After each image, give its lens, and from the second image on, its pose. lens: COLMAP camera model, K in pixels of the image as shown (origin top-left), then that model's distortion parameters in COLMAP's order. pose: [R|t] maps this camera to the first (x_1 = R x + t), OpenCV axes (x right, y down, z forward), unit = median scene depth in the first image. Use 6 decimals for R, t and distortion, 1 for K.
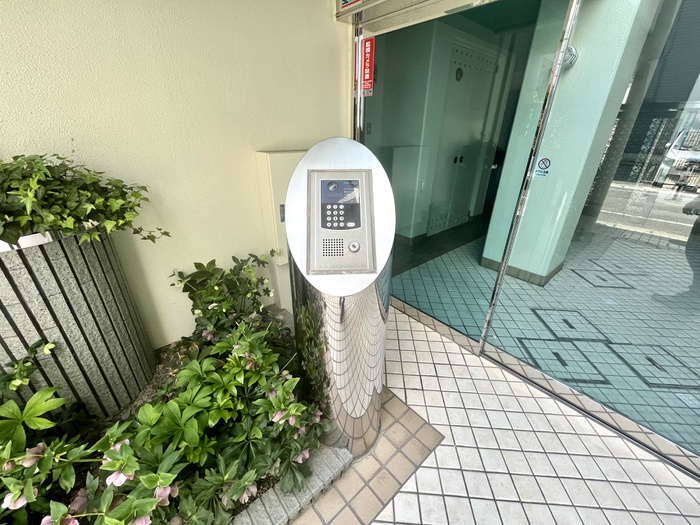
lens RADIAL K [[283.9, 0, 352.5], [0, 283.9, 262.0], [0, 0, 1]] dist [-0.001771, -0.000457]
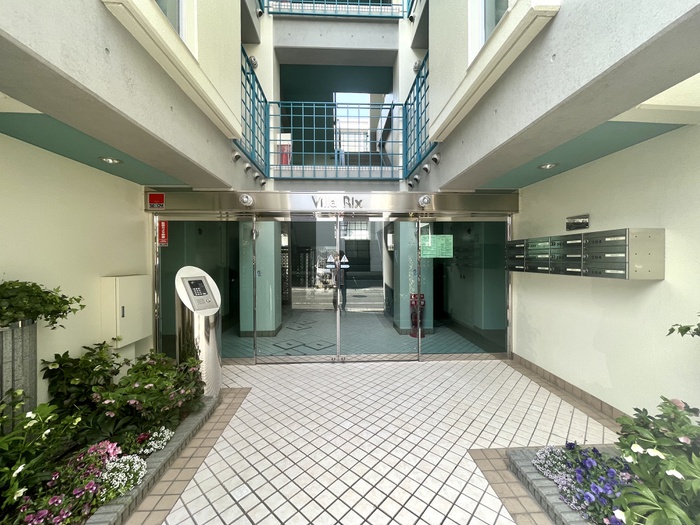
lens RADIAL K [[283.9, 0, 352.5], [0, 283.9, 262.0], [0, 0, 1]] dist [-0.001771, -0.000457]
pose [[0.617938, -0.022461, 0.785906, -0.669719], [0.346686, 0.904950, -0.246728, 0.398934], [-0.705663, 0.424925, 0.566990, -0.895230]]
